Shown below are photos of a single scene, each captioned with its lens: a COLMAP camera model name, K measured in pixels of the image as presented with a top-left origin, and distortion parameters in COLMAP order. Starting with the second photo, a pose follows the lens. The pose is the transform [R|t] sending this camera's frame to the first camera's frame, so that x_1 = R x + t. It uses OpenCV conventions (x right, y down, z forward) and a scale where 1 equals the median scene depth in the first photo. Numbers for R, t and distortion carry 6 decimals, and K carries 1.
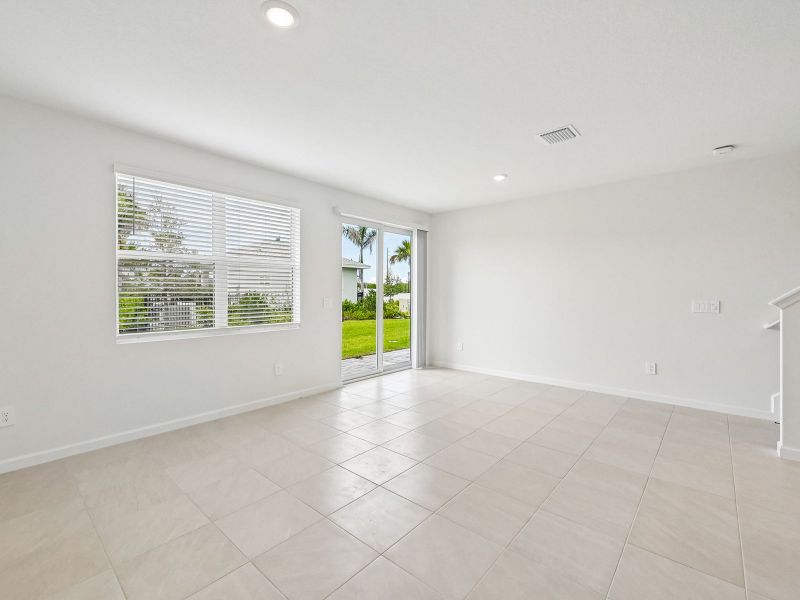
lens RADIAL K [[361.1, 0, 401.4], [0, 361.1, 295.8], [0, 0, 1]] dist [-0.001138, 0.000164]
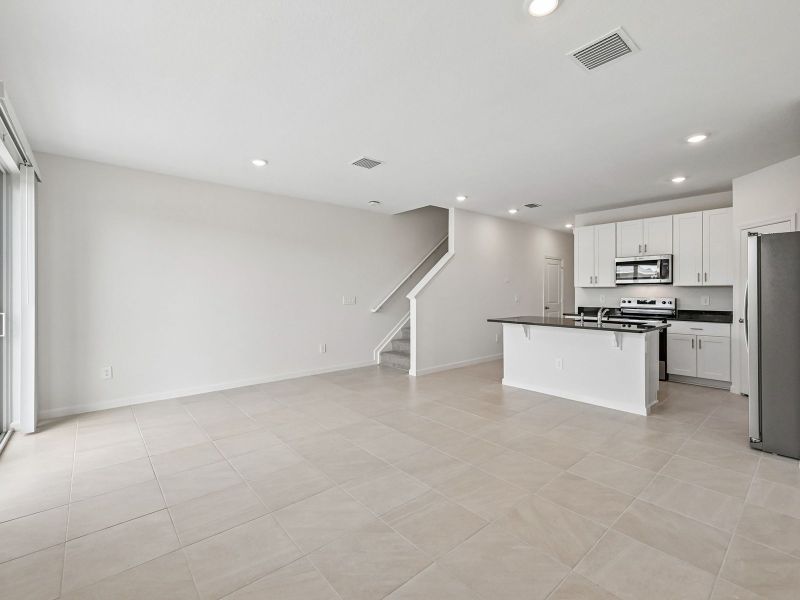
lens RADIAL K [[362.0, 0, 396.6], [0, 362.0, 286.5], [0, 0, 1]] dist [-0.000494, -0.000573]
pose [[0.155534, 0.015747, 0.987705, -0.542339], [0.008872, 0.999810, -0.017337, 0.001678], [-0.987791, 0.011459, 0.155364, 0.507932]]
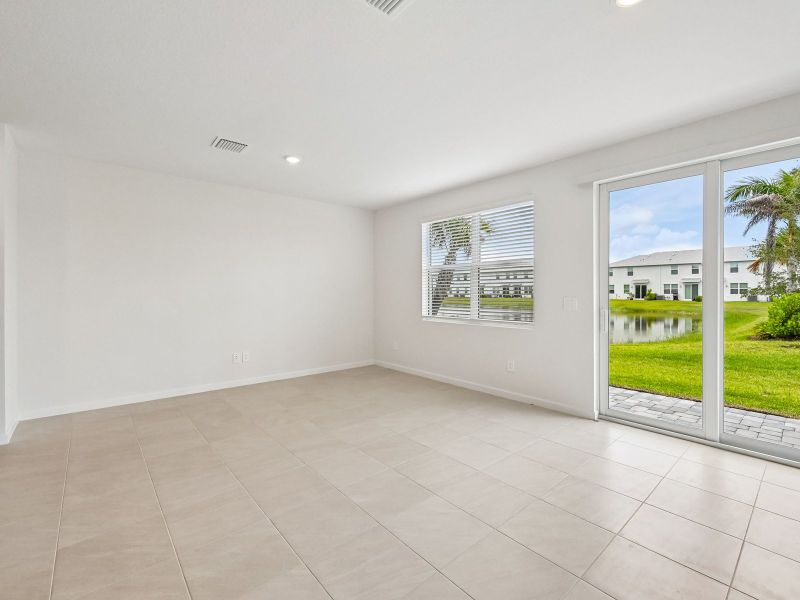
lens RADIAL K [[361.1, 0, 401.4], [0, 361.1, 295.8], [0, 0, 1]] dist [-0.001138, 0.000164]
pose [[-0.138912, 0.015284, -0.990187, 0.674690], [-0.004597, 0.999860, 0.016078, -0.009505], [0.990294, 0.006786, -0.138822, 0.784923]]
